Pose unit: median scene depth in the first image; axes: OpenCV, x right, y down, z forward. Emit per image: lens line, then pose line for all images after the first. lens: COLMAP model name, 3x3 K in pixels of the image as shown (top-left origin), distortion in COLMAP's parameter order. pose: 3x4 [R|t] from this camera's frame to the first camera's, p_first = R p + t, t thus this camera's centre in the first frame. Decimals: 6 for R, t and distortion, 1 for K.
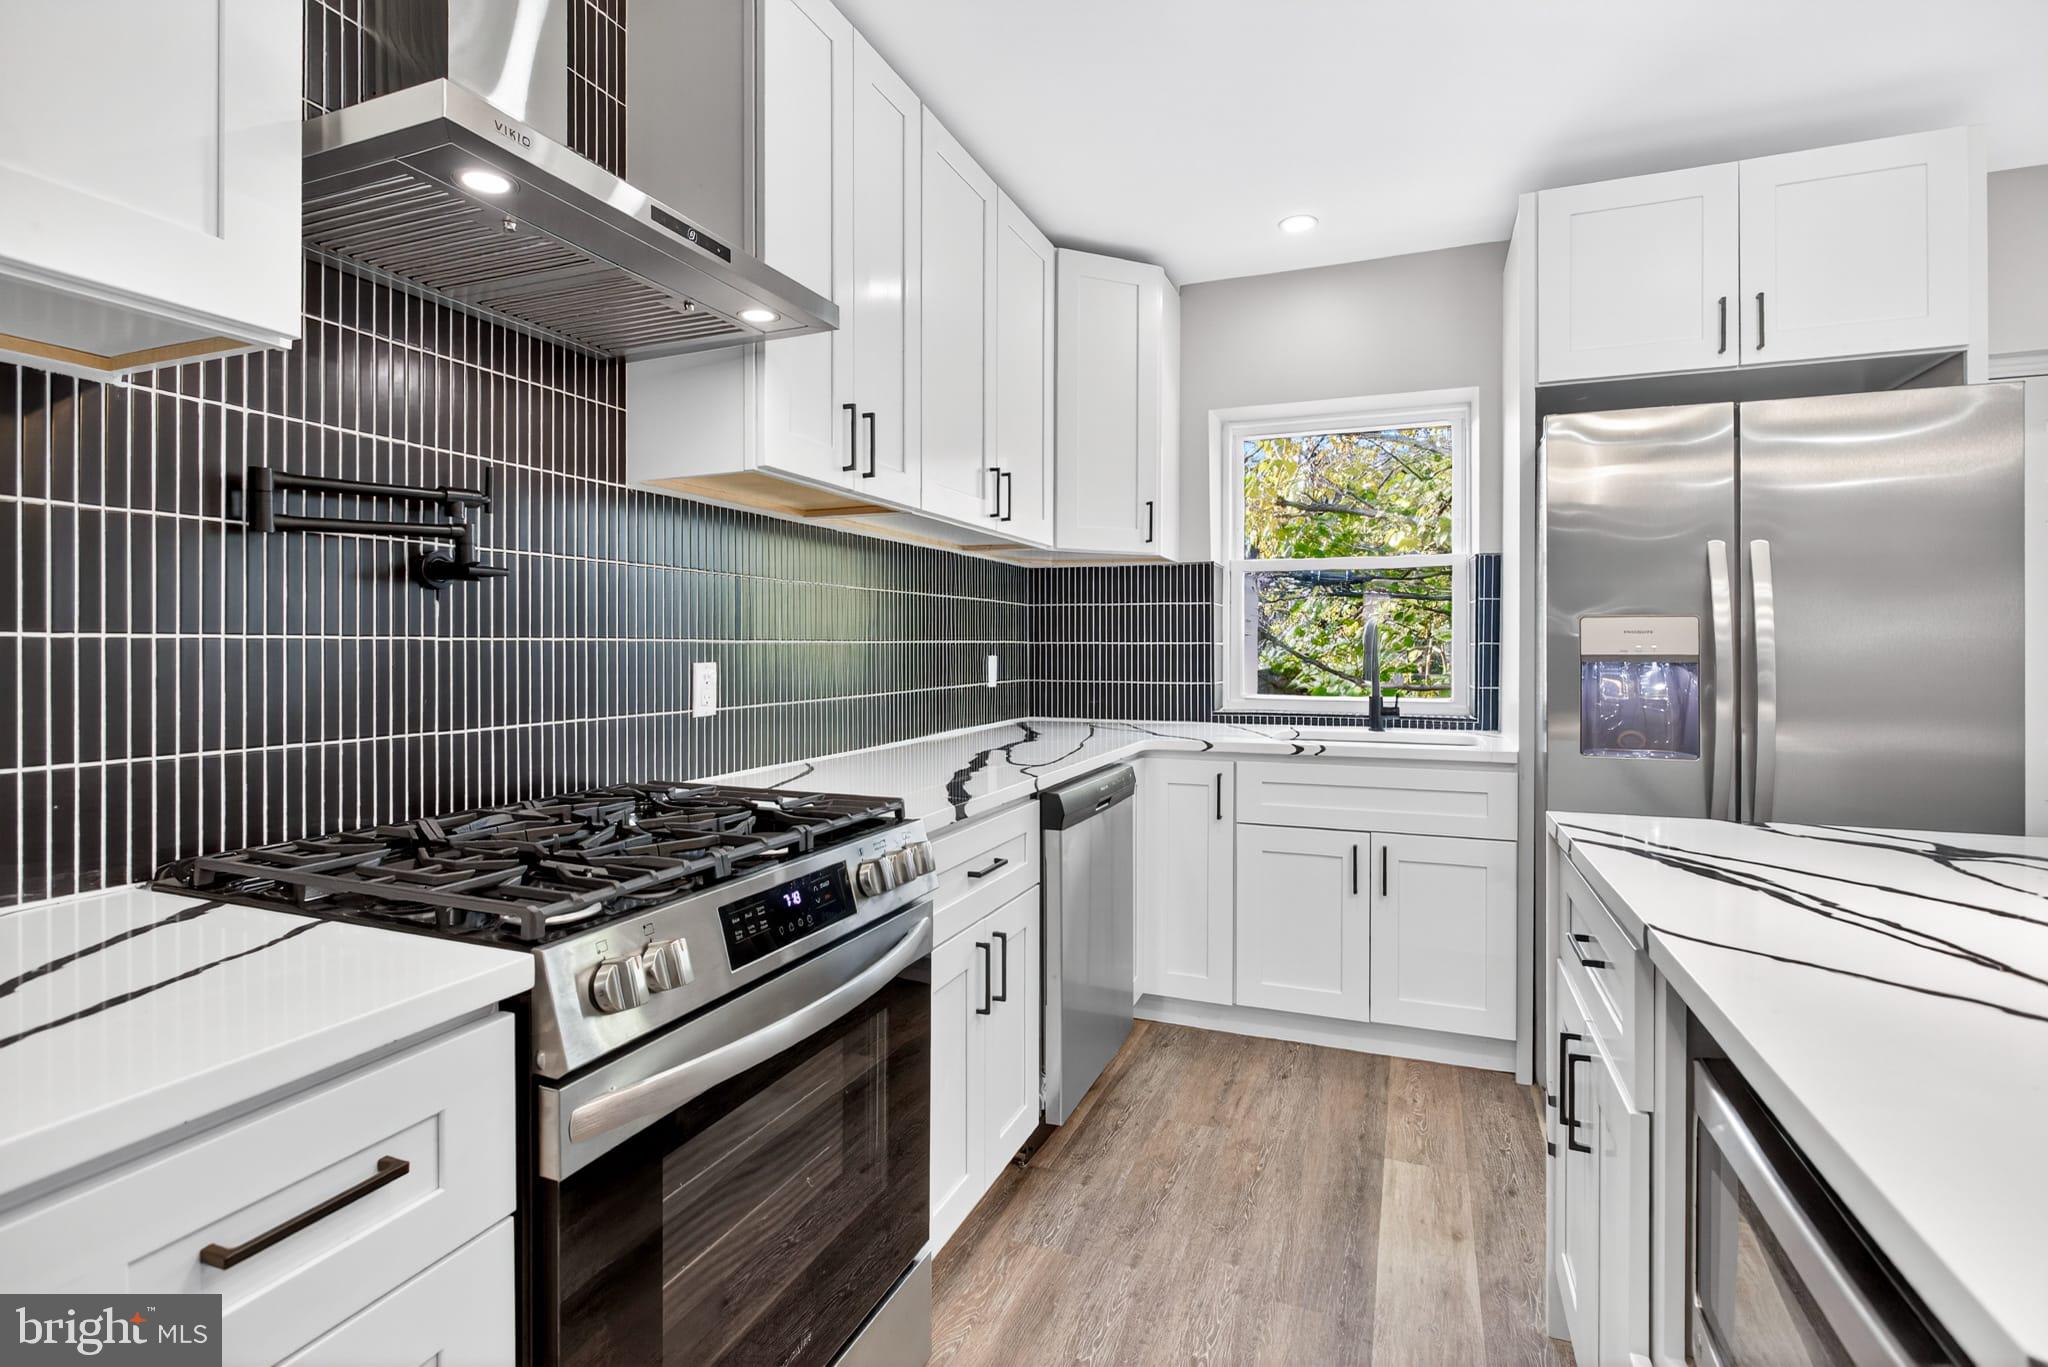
lens RADIAL K [[977.7, 0, 1024.1], [0, 977.7, 649.0], [0, 0, 1]] dist [-0.002058, -0.000214]
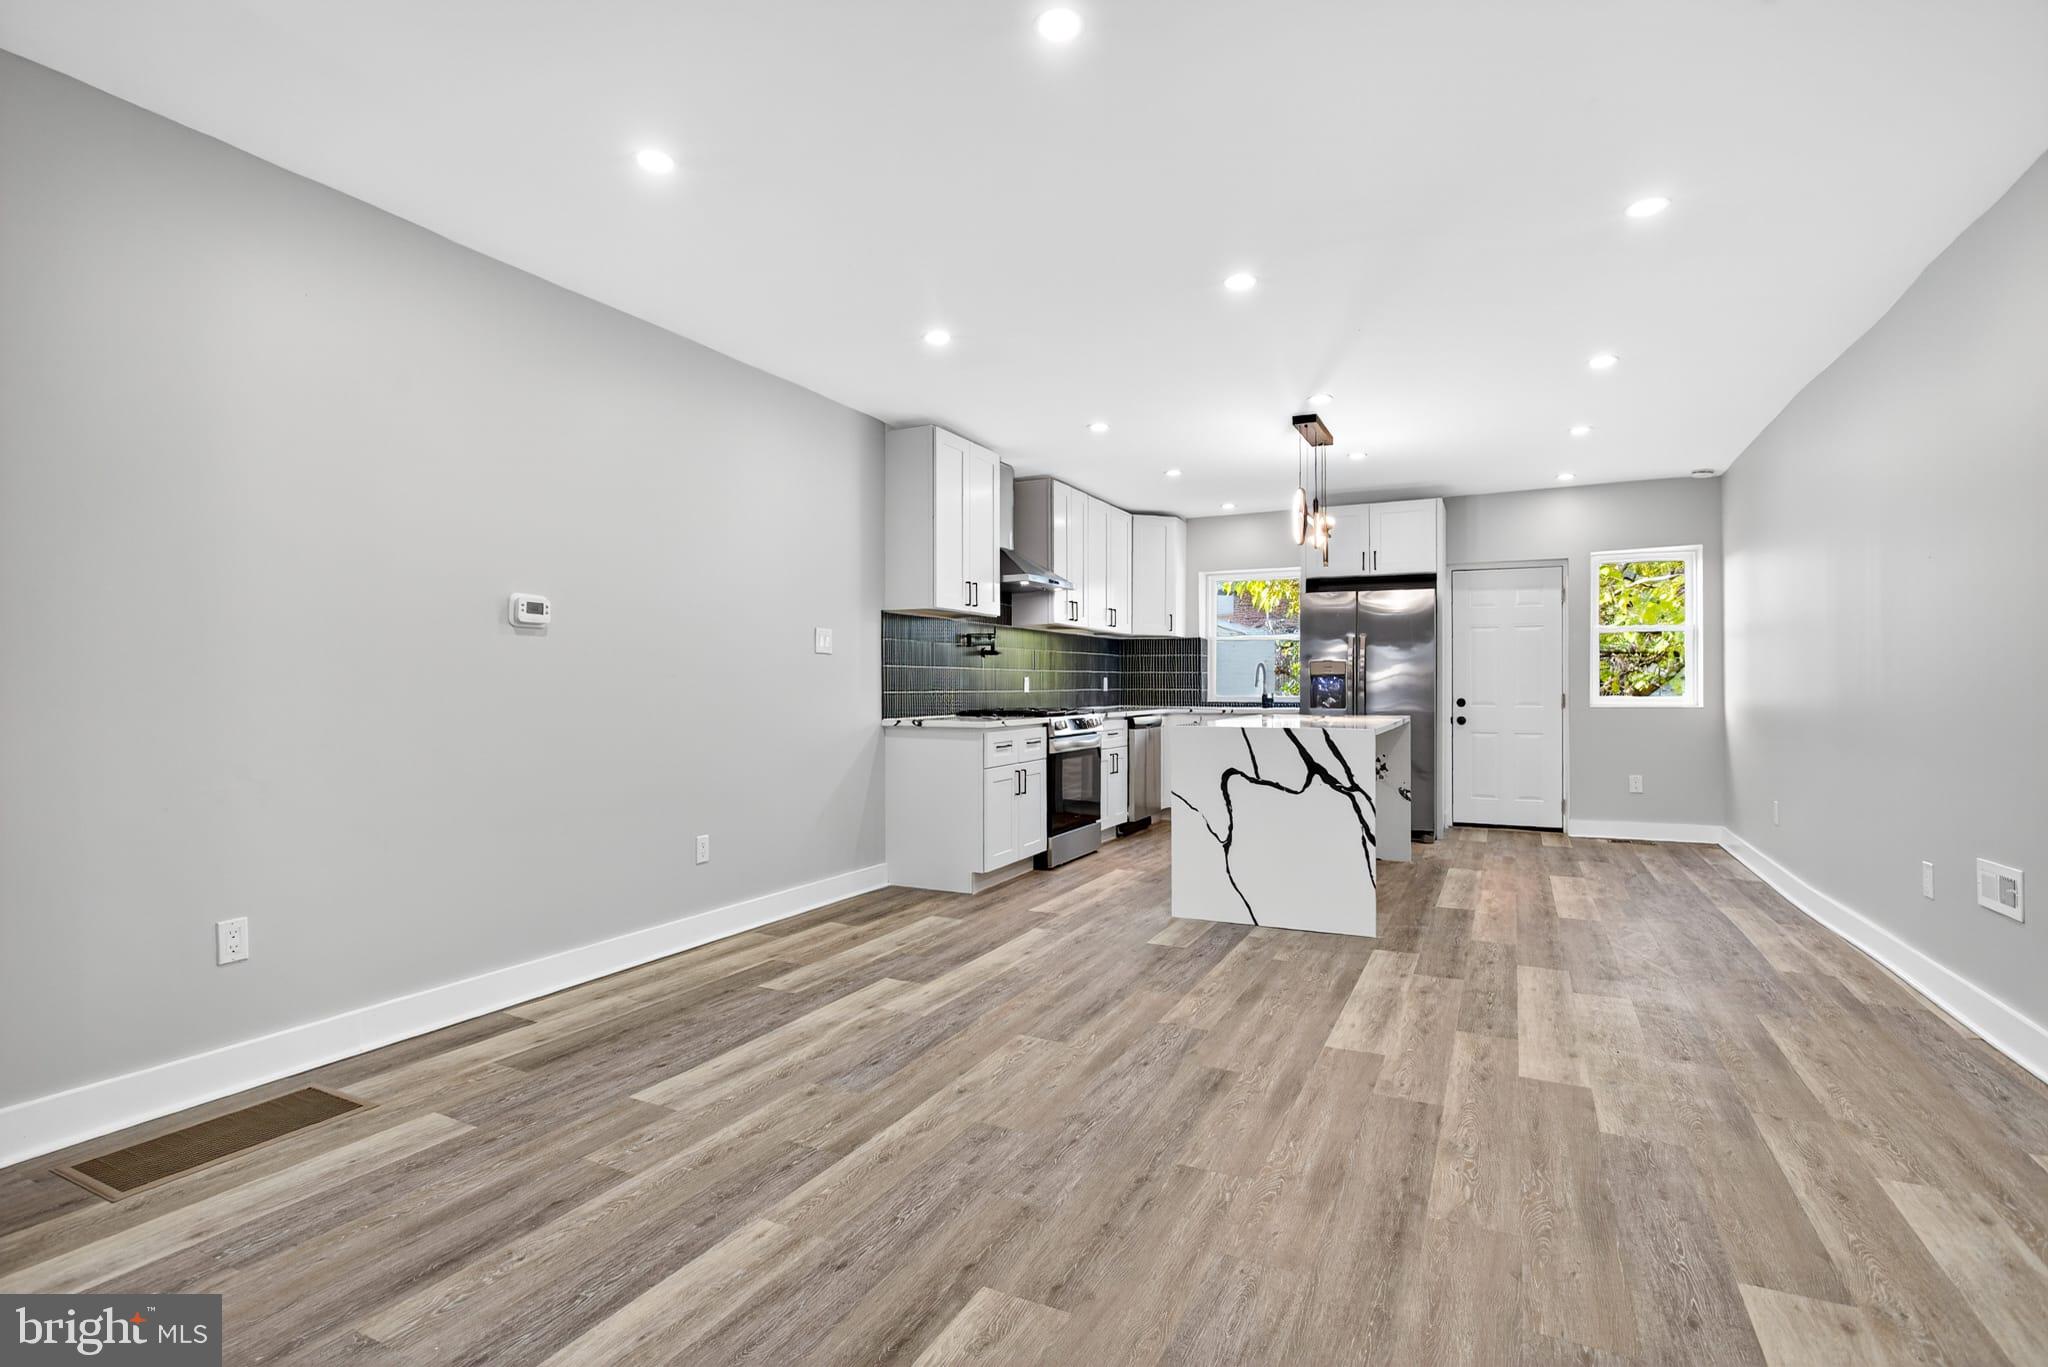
lens RADIAL K [[973.2, 0, 1024.0], [0, 973.2, 683.5], [0, 0, 1]] dist [-0.000371, 0.000029]
pose [[0.996921, -0.002176, -0.078383, -0.071569], [0.001848, 0.999989, -0.004256, 0.048795], [0.078391, 0.004098, 0.996914, -2.211551]]
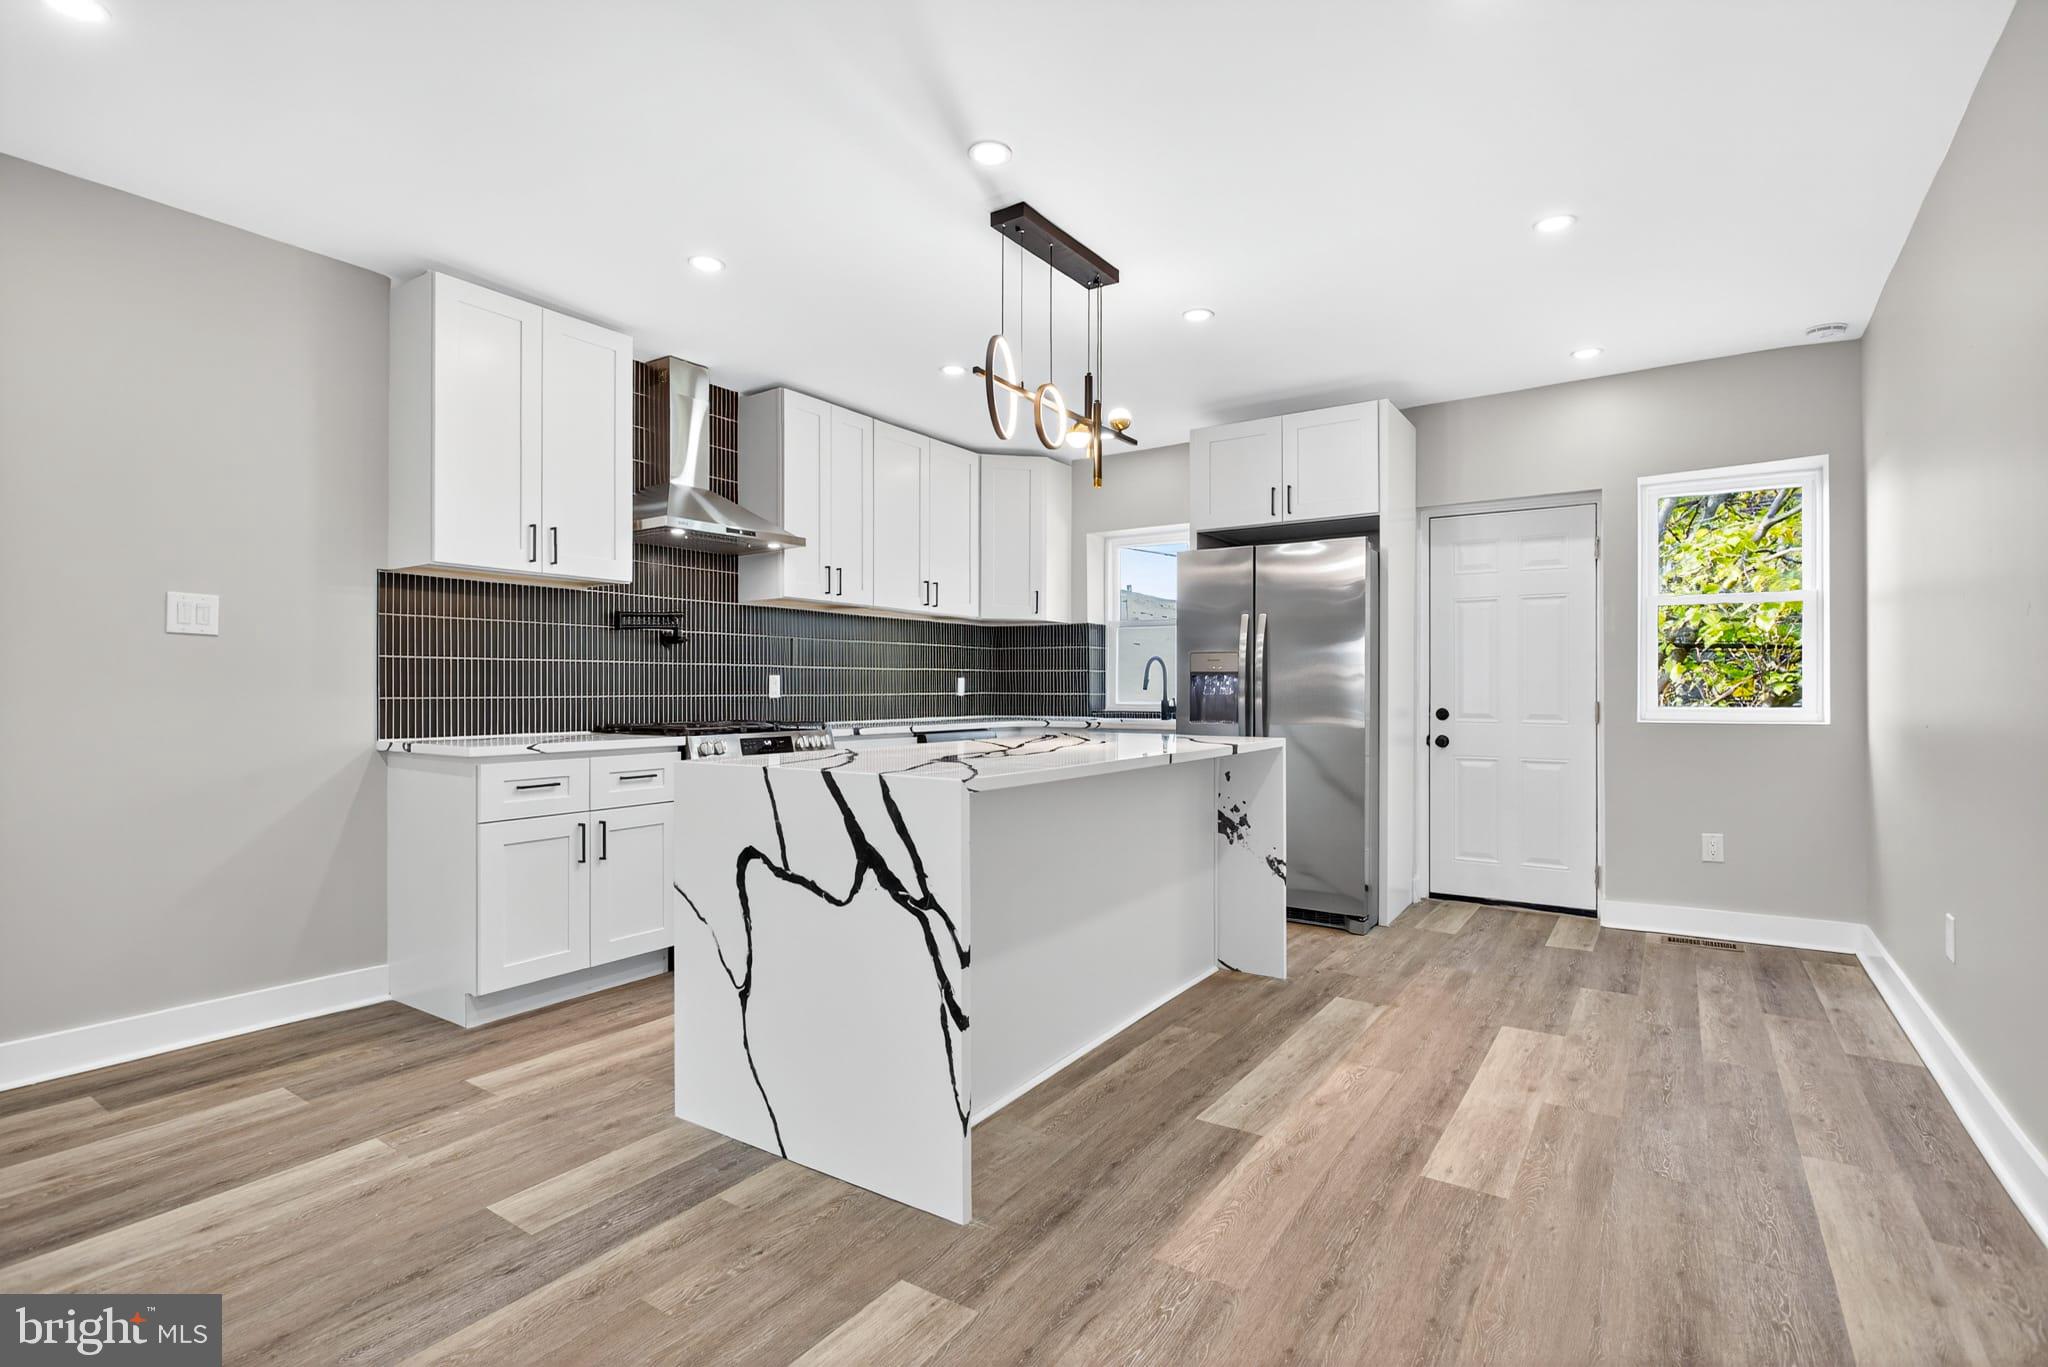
lens RADIAL K [[960.9, 0, 1020.1], [0, 960.9, 689.7], [0, 0, 1]] dist [-0.002924, -0.000383]
pose [[0.976750, -0.000069, -0.214381, 0.716095], [-0.000374, 0.999998, -0.002026, 0.051192], [0.214381, 0.002059, 0.976748, -1.087221]]
